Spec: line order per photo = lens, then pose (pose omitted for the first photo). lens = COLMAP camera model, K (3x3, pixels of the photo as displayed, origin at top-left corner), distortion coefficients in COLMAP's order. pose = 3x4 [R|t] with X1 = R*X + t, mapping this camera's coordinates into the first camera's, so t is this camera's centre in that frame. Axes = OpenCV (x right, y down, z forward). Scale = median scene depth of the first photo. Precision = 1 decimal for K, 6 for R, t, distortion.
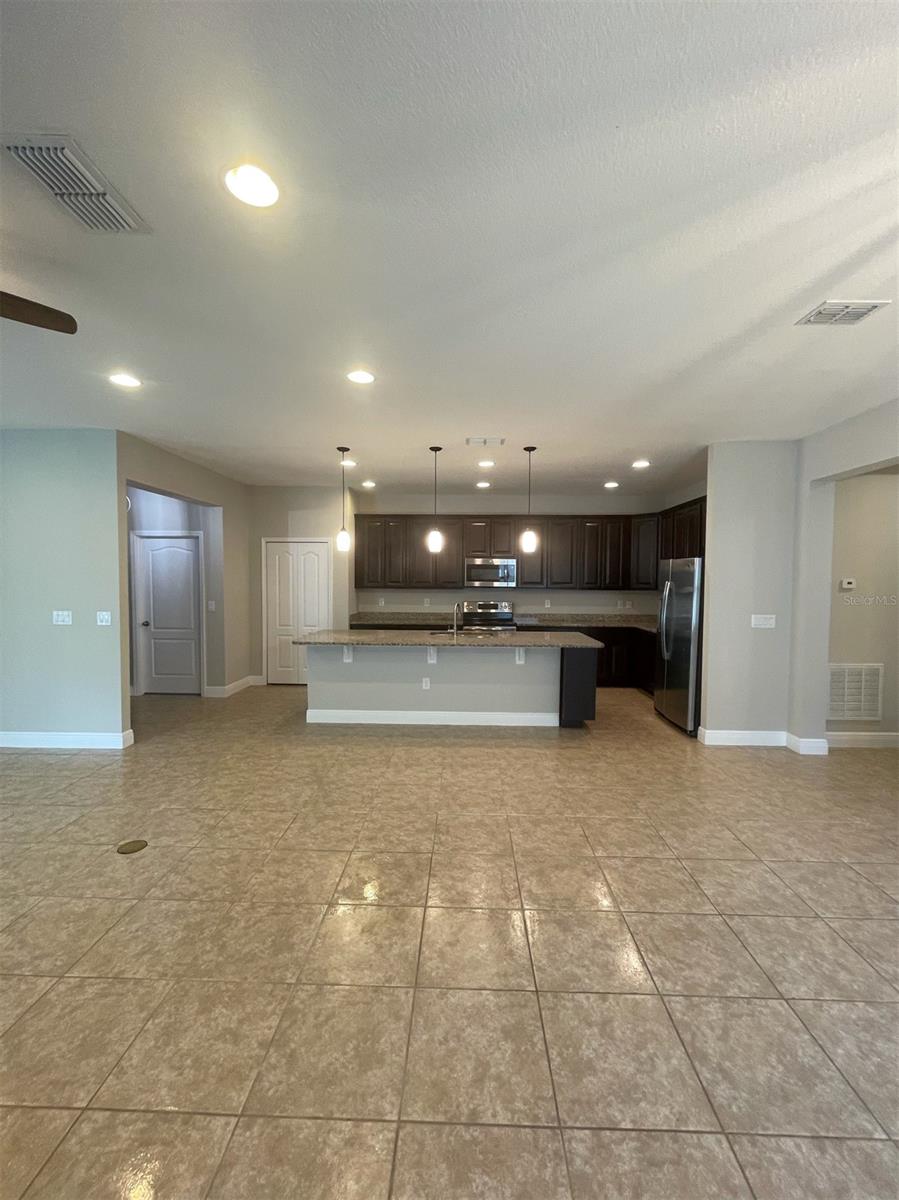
lens RADIAL K [[483.8, 0, 450.3], [0, 483.8, 599.9], [0, 0, 1]] dist [-0.005984, 0.000240]
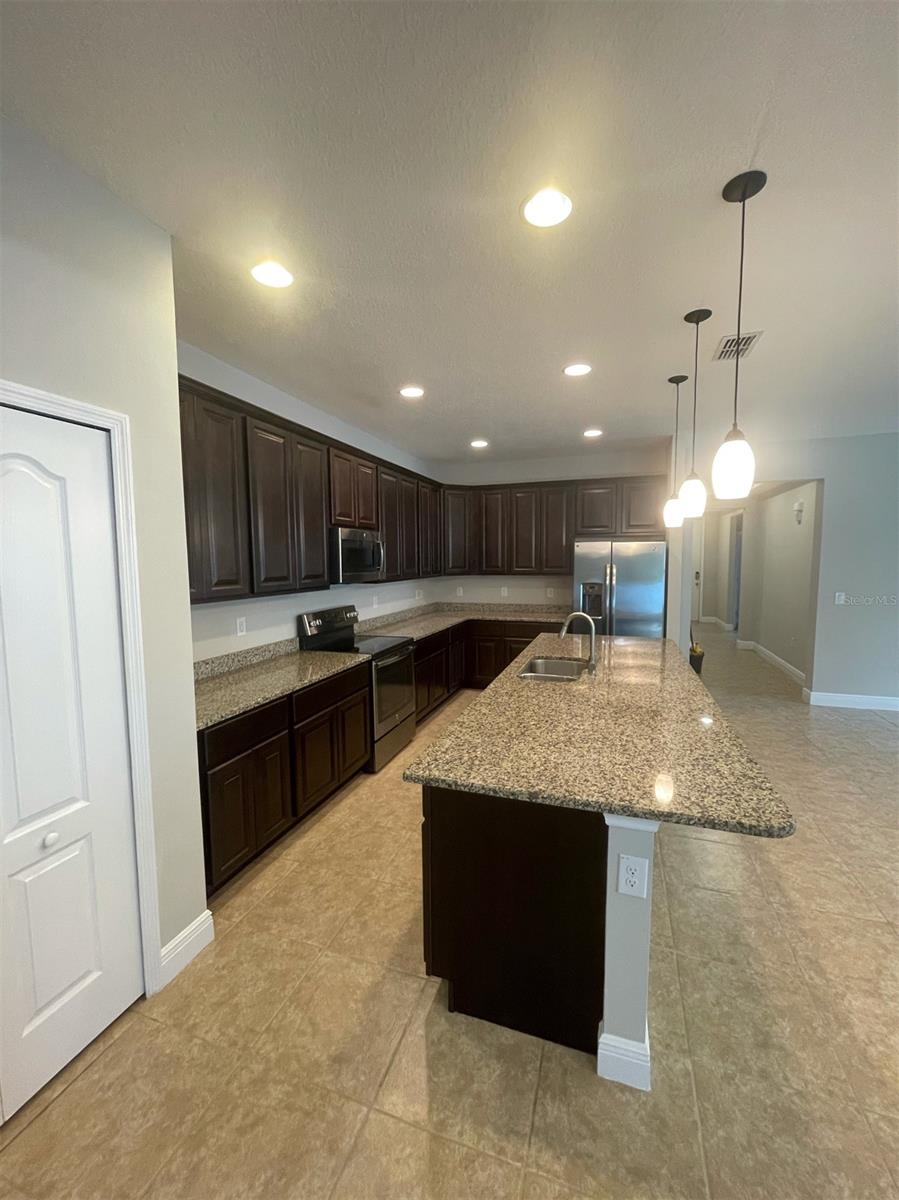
lens RADIAL K [[483.8, 0, 453.0], [0, 483.8, 598.7], [0, 0, 1]] dist [-0.005984, 0.000240]
pose [[0.295219, -0.088548, 0.951317, -0.710114], [0.051492, 0.995724, 0.076701, -0.075926], [-0.954041, 0.026342, 0.298516, 1.258006]]
